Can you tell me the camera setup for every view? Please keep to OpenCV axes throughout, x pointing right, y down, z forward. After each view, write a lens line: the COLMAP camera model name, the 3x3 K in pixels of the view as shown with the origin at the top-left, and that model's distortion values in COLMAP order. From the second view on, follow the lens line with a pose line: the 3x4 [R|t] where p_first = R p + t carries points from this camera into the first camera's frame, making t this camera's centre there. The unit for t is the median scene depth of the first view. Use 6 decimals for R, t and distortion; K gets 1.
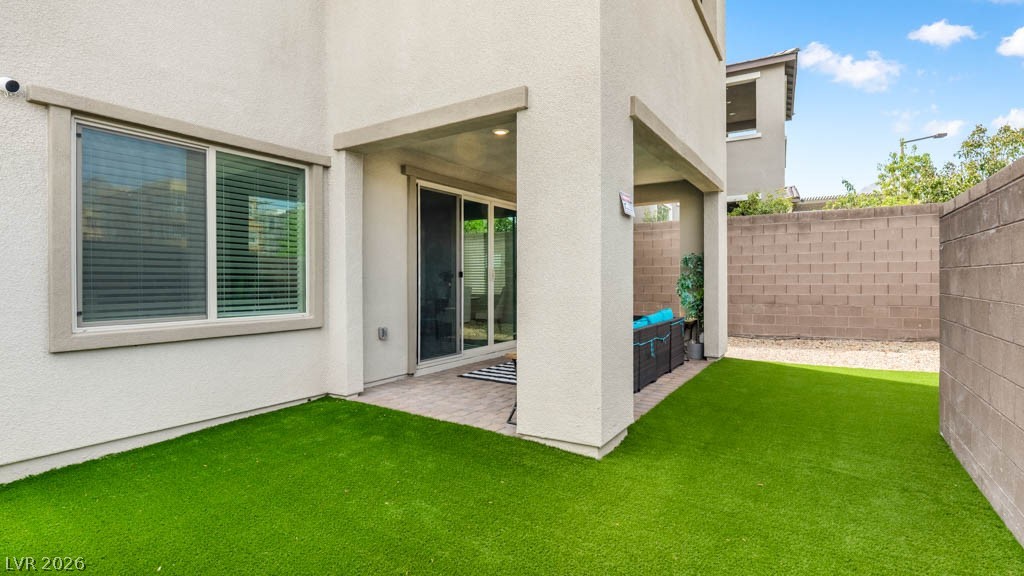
lens RADIAL K [[476.9, 0, 516.0], [0, 476.9, 280.7], [0, 0, 1]] dist [0.001081, 0.000178]
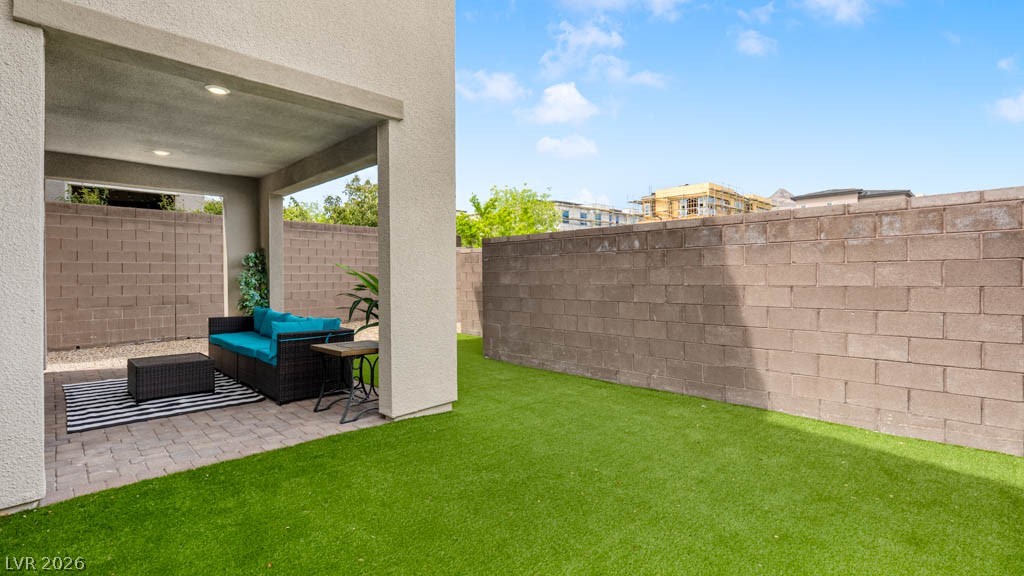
lens RADIAL K [[476.9, 0, 516.0], [0, 476.9, 280.7], [0, 0, 1]] dist [0.001081, 0.000178]
pose [[0.214175, -0.004644, 0.976784, -0.811050], [0.006697, 0.999972, 0.003286, 0.006021], [-0.976772, 0.005838, 0.214200, 0.403834]]
